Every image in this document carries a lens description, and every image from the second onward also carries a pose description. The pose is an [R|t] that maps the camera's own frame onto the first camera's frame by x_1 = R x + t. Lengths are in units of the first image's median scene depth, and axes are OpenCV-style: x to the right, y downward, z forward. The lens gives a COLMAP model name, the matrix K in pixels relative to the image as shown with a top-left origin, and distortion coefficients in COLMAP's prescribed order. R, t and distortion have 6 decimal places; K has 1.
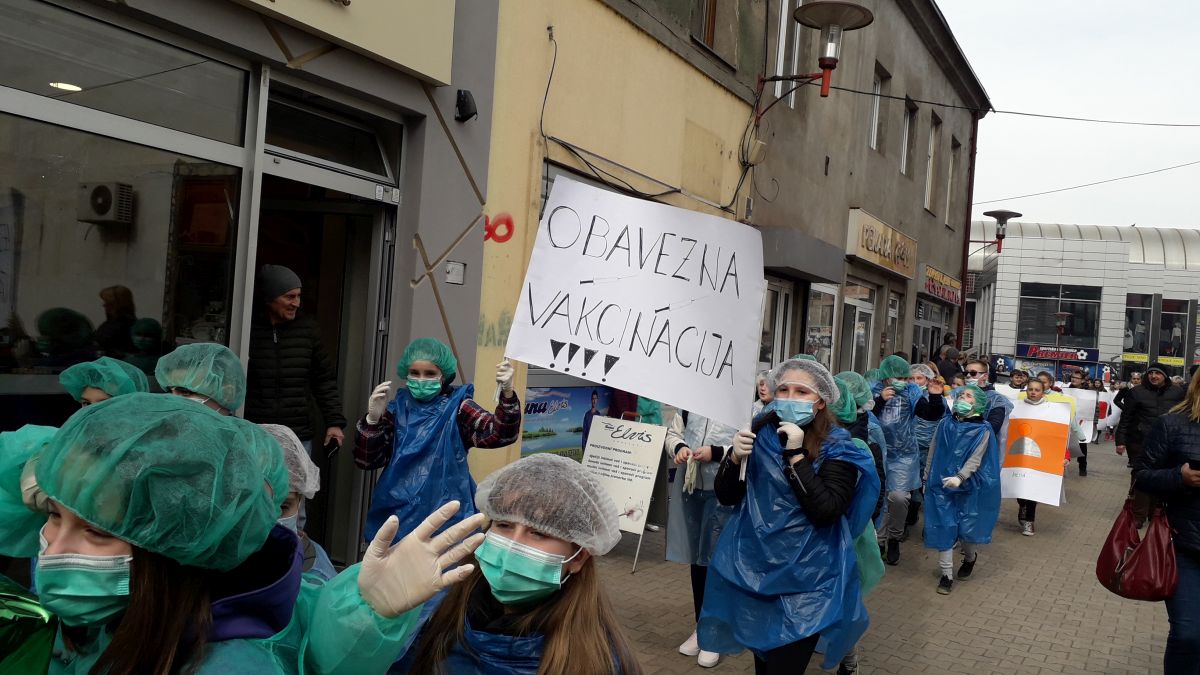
lens RADIAL K [[927.5, 0, 599.2], [0, 927.5, 343.8], [0, 0, 1]] dist [0.116032, -0.227241]
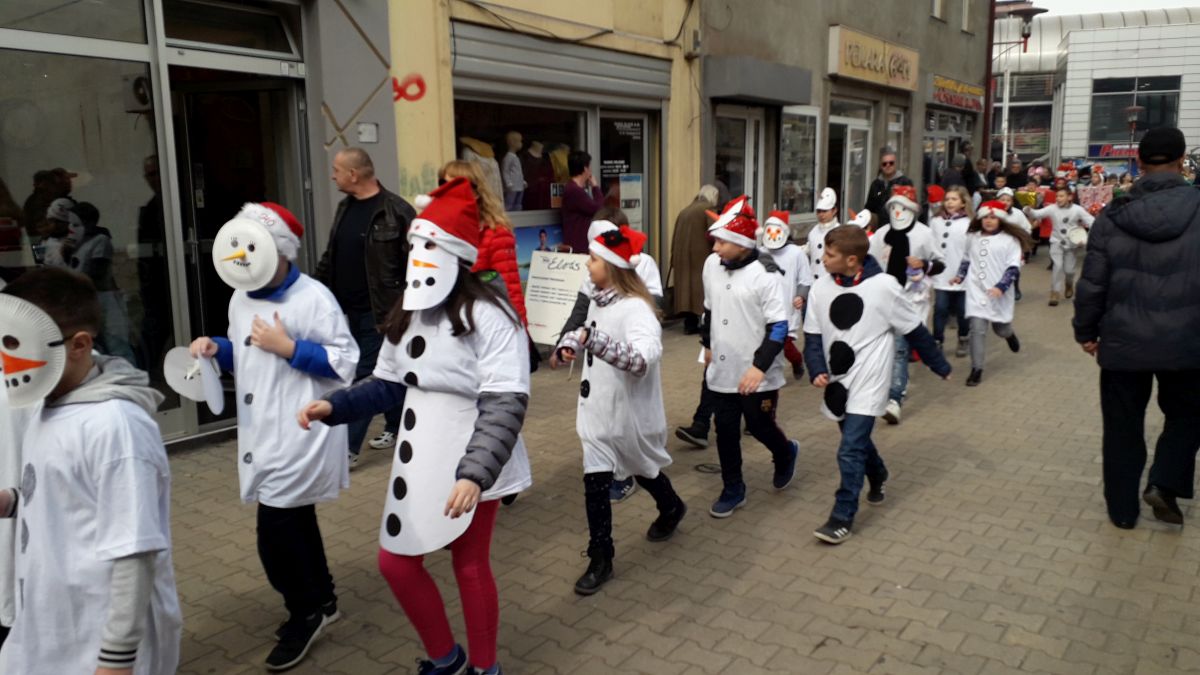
lens RADIAL K [[928.2, 0, 616.4], [0, 928.2, 340.9], [0, 0, 1]] dist [0.114529, -0.201650]
pose [[0.992953, -0.076641, -0.090389, 0.103958], [0.090125, 0.983632, 0.156029, 0.010005], [0.076951, -0.163076, 0.983608, -0.067643]]
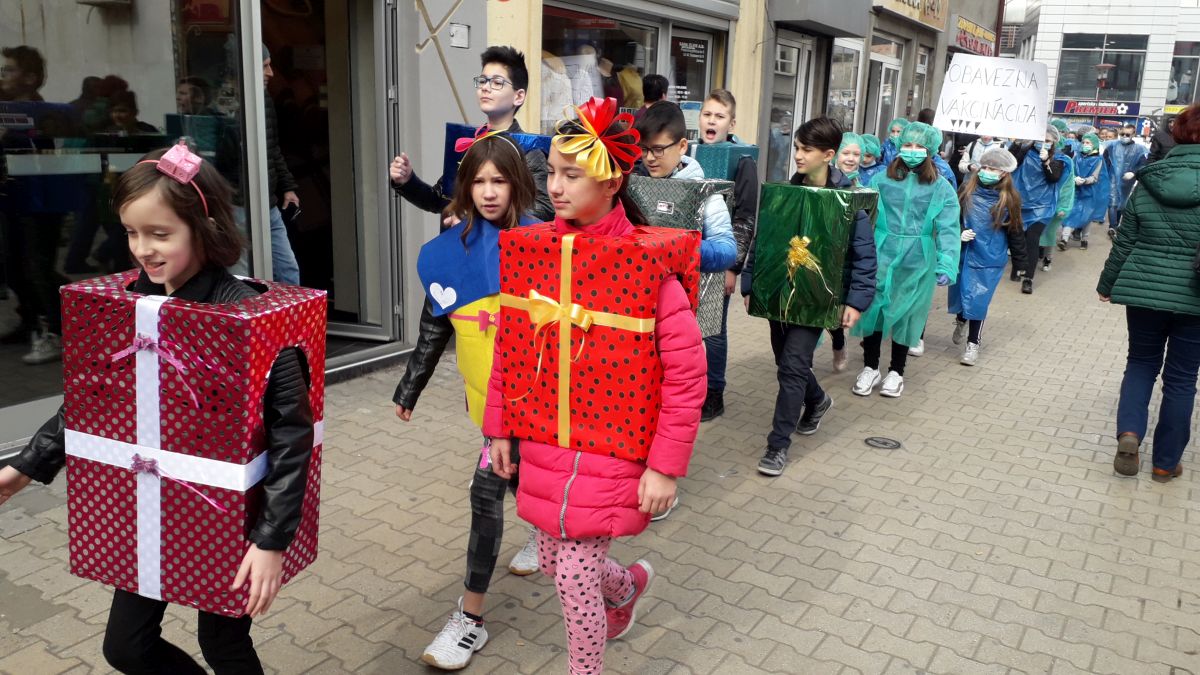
lens RADIAL K [[935.5, 0, 599.6], [0, 935.5, 344.5], [0, 0, 1]] dist [0.050300, -0.083951]
pose [[0.998870, -0.034906, -0.032260, 0.005666], [0.041385, 0.972521, 0.229109, 0.008464], [0.023377, -0.230185, 0.972866, -0.014876]]
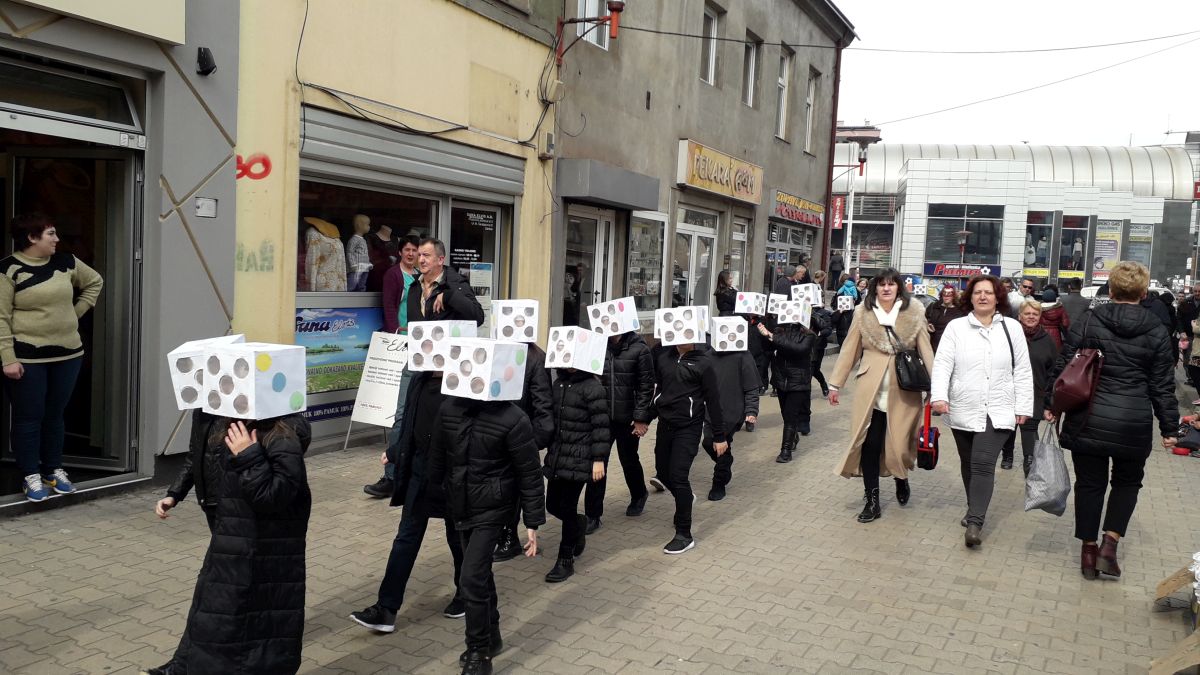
lens RADIAL K [[935.9, 0, 616.6], [0, 935.9, 332.4], [0, 0, 1]] dist [0.179947, -0.434940]
pose [[0.997685, -0.036379, 0.057462, 0.123034], [0.033008, 0.997738, 0.058559, 0.011210], [-0.059462, -0.056527, 0.996629, -0.092177]]
